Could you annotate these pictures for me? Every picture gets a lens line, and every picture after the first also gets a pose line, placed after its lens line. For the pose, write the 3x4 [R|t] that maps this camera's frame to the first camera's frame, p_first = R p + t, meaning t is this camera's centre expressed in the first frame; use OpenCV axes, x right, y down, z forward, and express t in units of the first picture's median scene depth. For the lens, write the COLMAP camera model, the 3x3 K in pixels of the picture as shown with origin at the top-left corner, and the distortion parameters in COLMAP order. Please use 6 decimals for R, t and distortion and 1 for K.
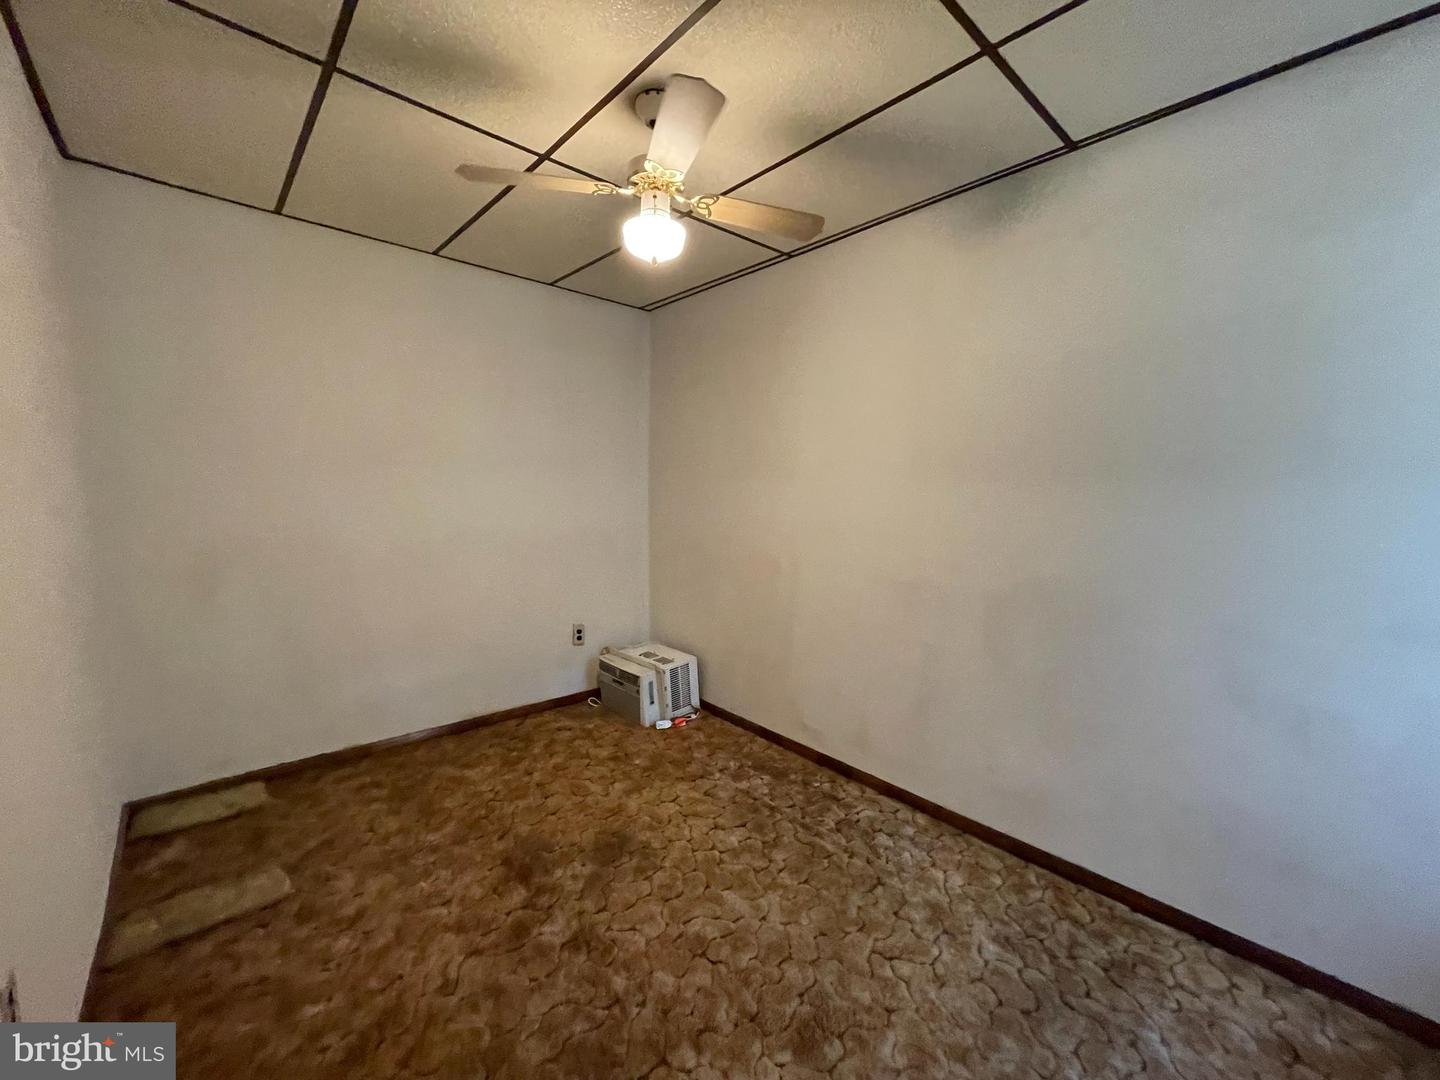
lens RADIAL K [[582.5, 0, 720.0], [0, 582.5, 540.0], [0, 0, 1]] dist [0.000378, 0.000029]
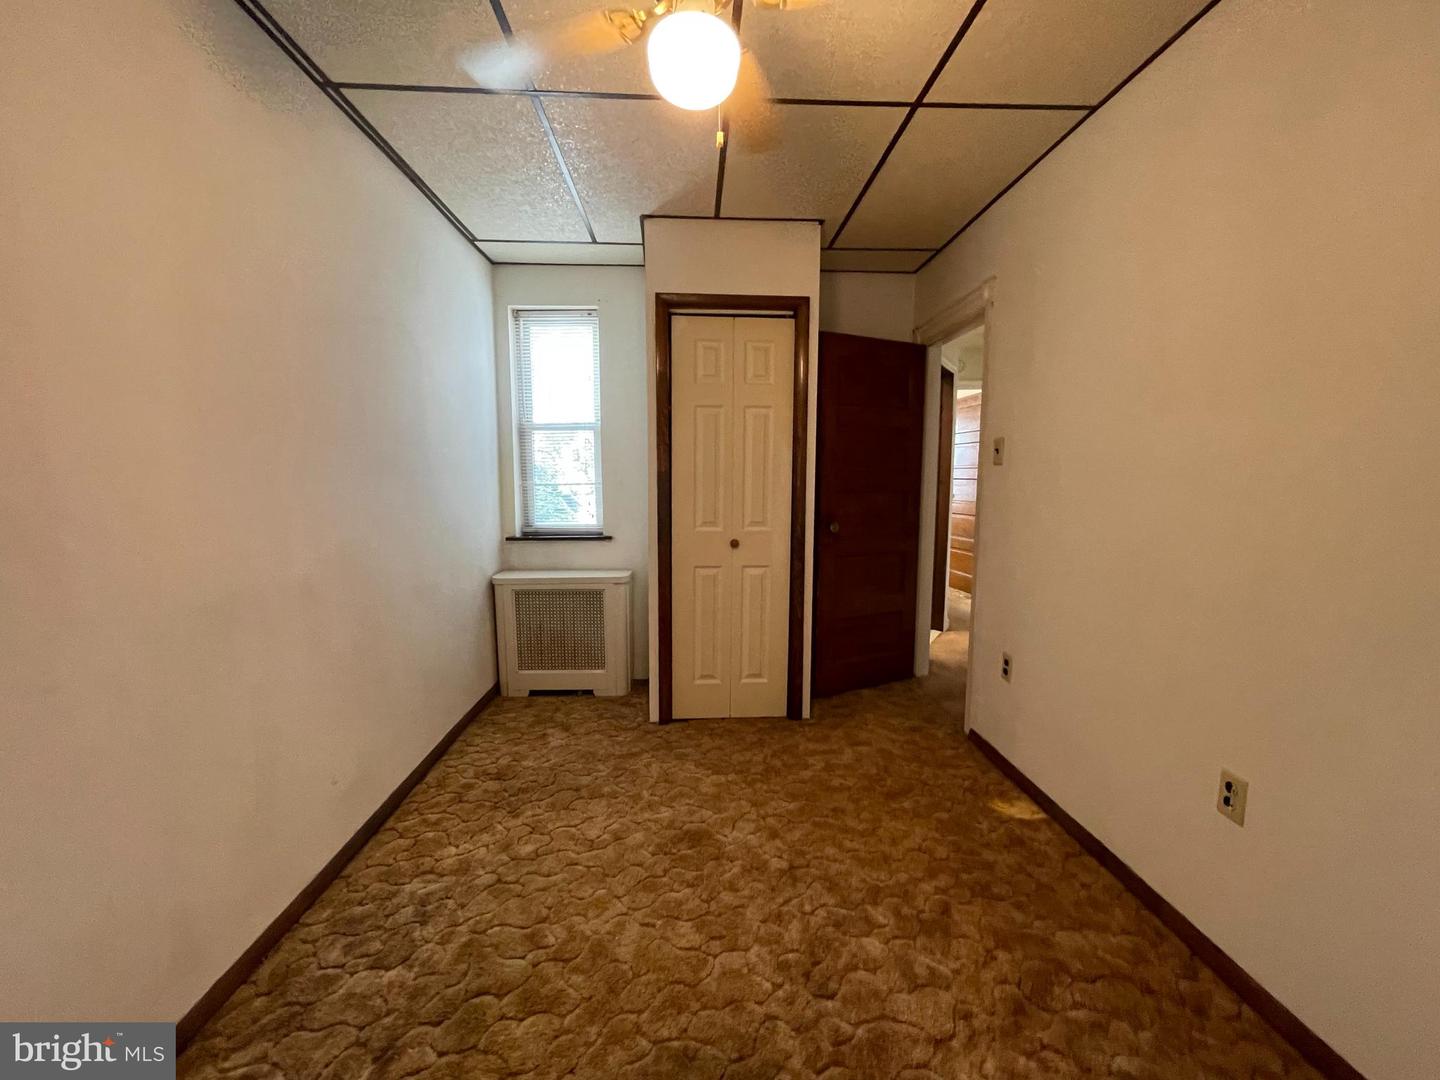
lens RADIAL K [[582.5, 0, 720.0], [0, 582.5, 540.0], [0, 0, 1]] dist [0.000378, 0.000029]
pose [[-0.777686, -0.085433, 0.622821, -0.593316], [0.043253, 0.981104, 0.188587, -0.106437], [-0.627163, 0.173600, -0.759295, 1.582183]]
